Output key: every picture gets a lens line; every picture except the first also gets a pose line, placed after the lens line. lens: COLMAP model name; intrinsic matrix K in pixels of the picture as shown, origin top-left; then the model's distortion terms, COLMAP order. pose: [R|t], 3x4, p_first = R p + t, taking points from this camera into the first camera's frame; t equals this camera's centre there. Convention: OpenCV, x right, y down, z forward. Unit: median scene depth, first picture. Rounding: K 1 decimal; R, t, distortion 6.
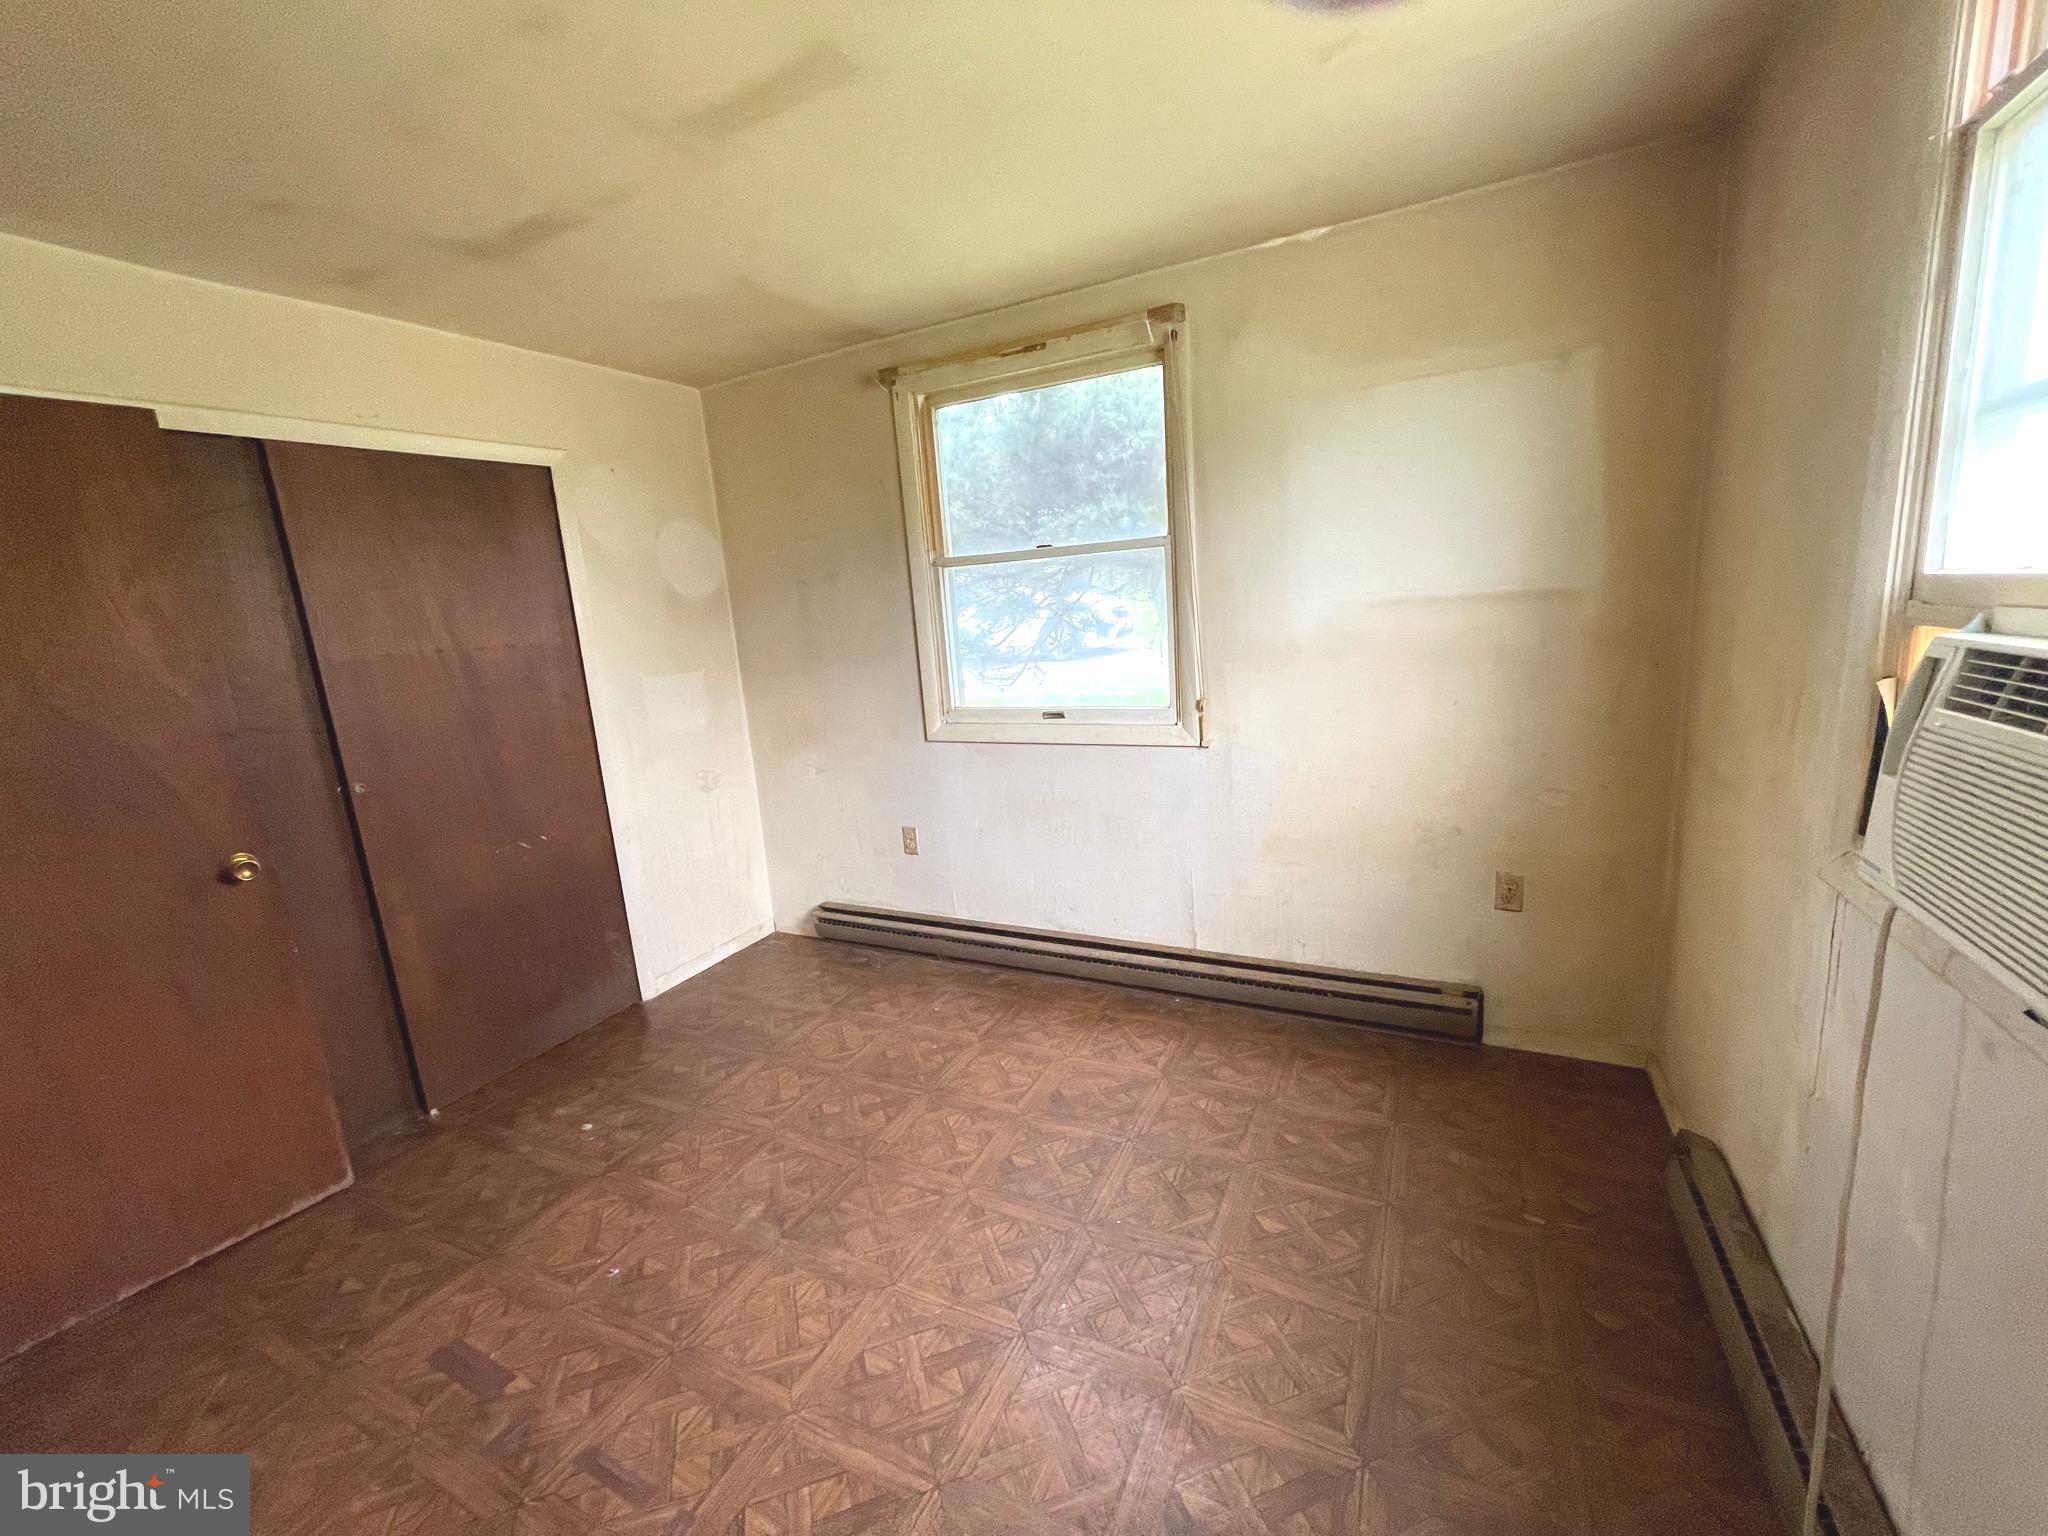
lens RADIAL K [[830.0, 0, 1029.1], [0, 830.0, 765.9], [0, 0, 1]] dist [-0.001768, -0.000191]
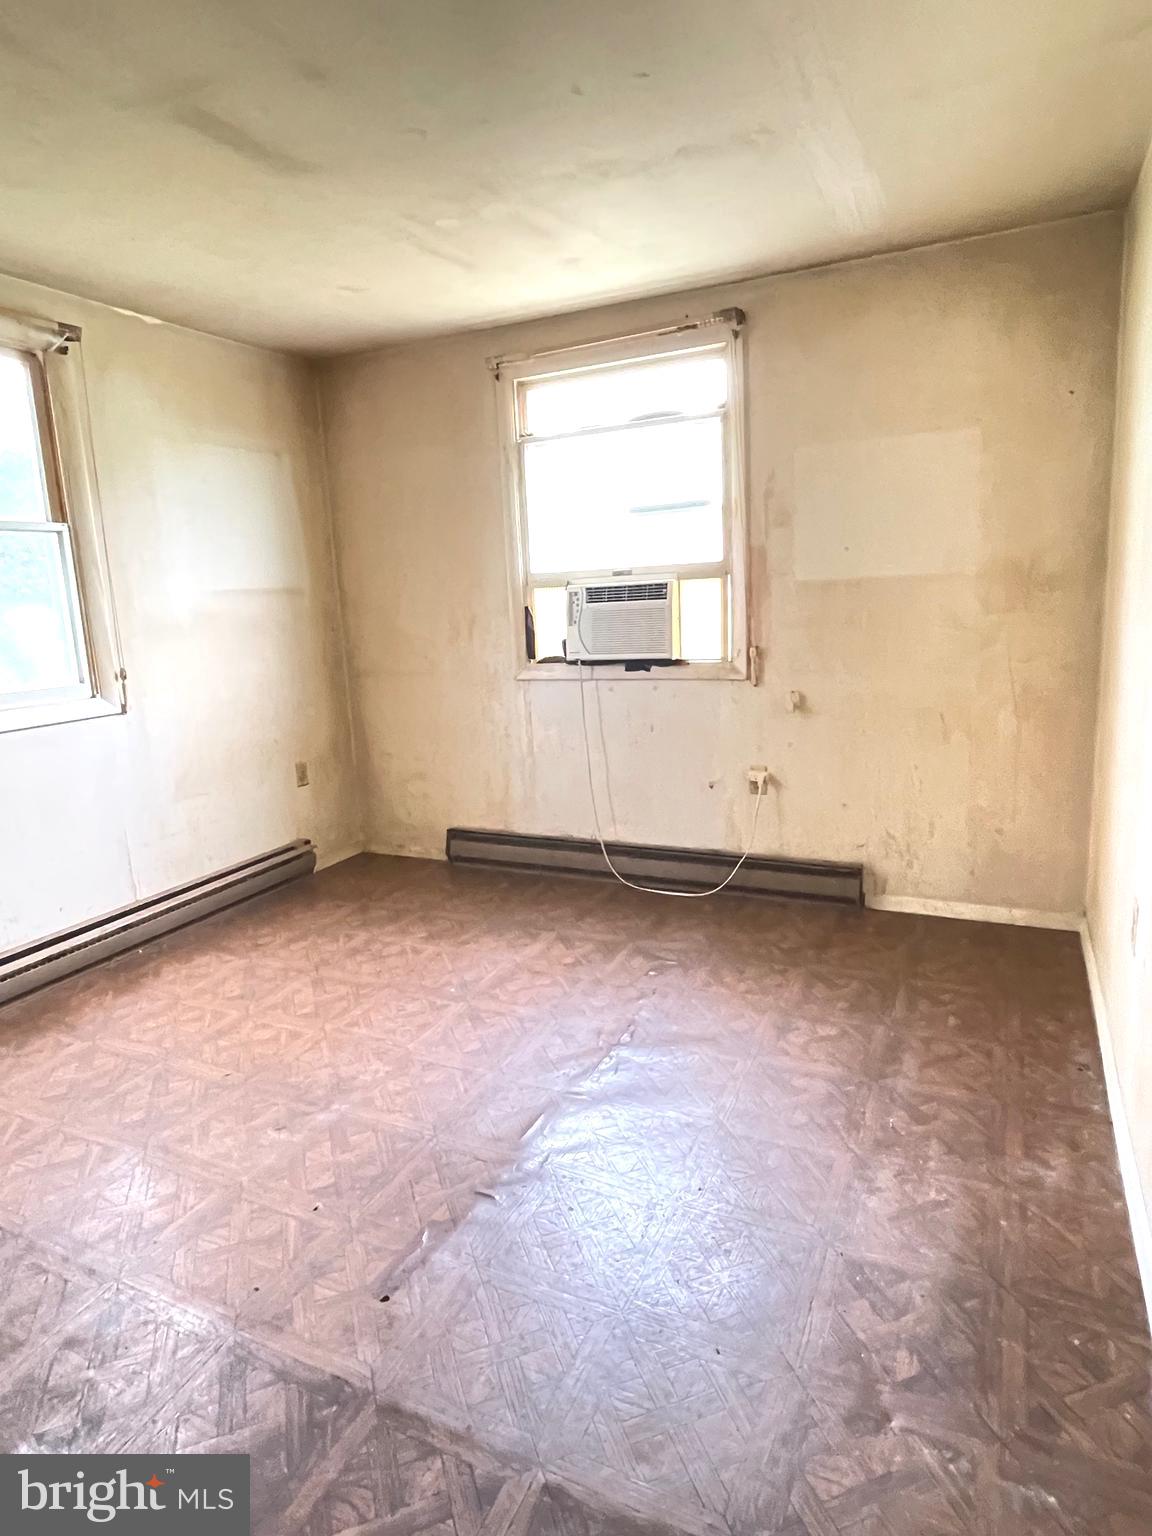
lens RADIAL K [[867.0, 0, 576.0], [0, 867.0, 768.0], [0, 0, 1]] dist [-0.004298, -0.000789]
pose [[-0.014875, -0.128103, 0.991649, -1.157975], [0.242419, 0.961708, 0.127871, 0.056838], [-0.970058, 0.242297, 0.016749, 0.464485]]
